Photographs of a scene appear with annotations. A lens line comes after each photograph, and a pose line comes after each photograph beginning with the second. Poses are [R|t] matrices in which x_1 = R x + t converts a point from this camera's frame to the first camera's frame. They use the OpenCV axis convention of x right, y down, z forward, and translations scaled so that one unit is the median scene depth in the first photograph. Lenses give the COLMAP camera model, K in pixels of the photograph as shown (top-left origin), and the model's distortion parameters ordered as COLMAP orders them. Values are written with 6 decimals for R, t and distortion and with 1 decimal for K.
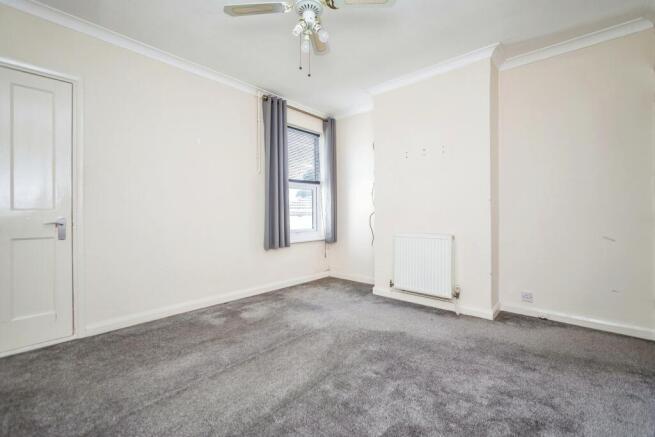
lens RADIAL K [[279.4, 0, 329.3], [0, 279.4, 216.8], [0, 0, 1]] dist [0.001441, 0.000419]
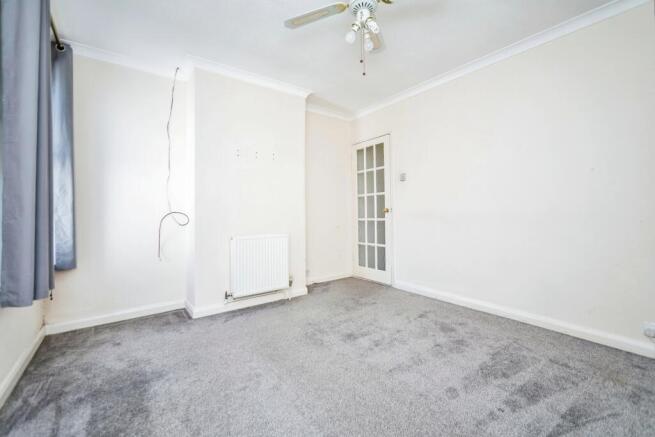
lens RADIAL K [[279.4, 0, 329.3], [0, 279.4, 216.8], [0, 0, 1]] dist [0.001441, 0.000419]
pose [[0.208105, -0.009593, 0.978060, -0.670263], [0.019995, 0.999785, 0.005552, -0.006948], [-0.977902, 0.018401, 0.208252, 0.582240]]
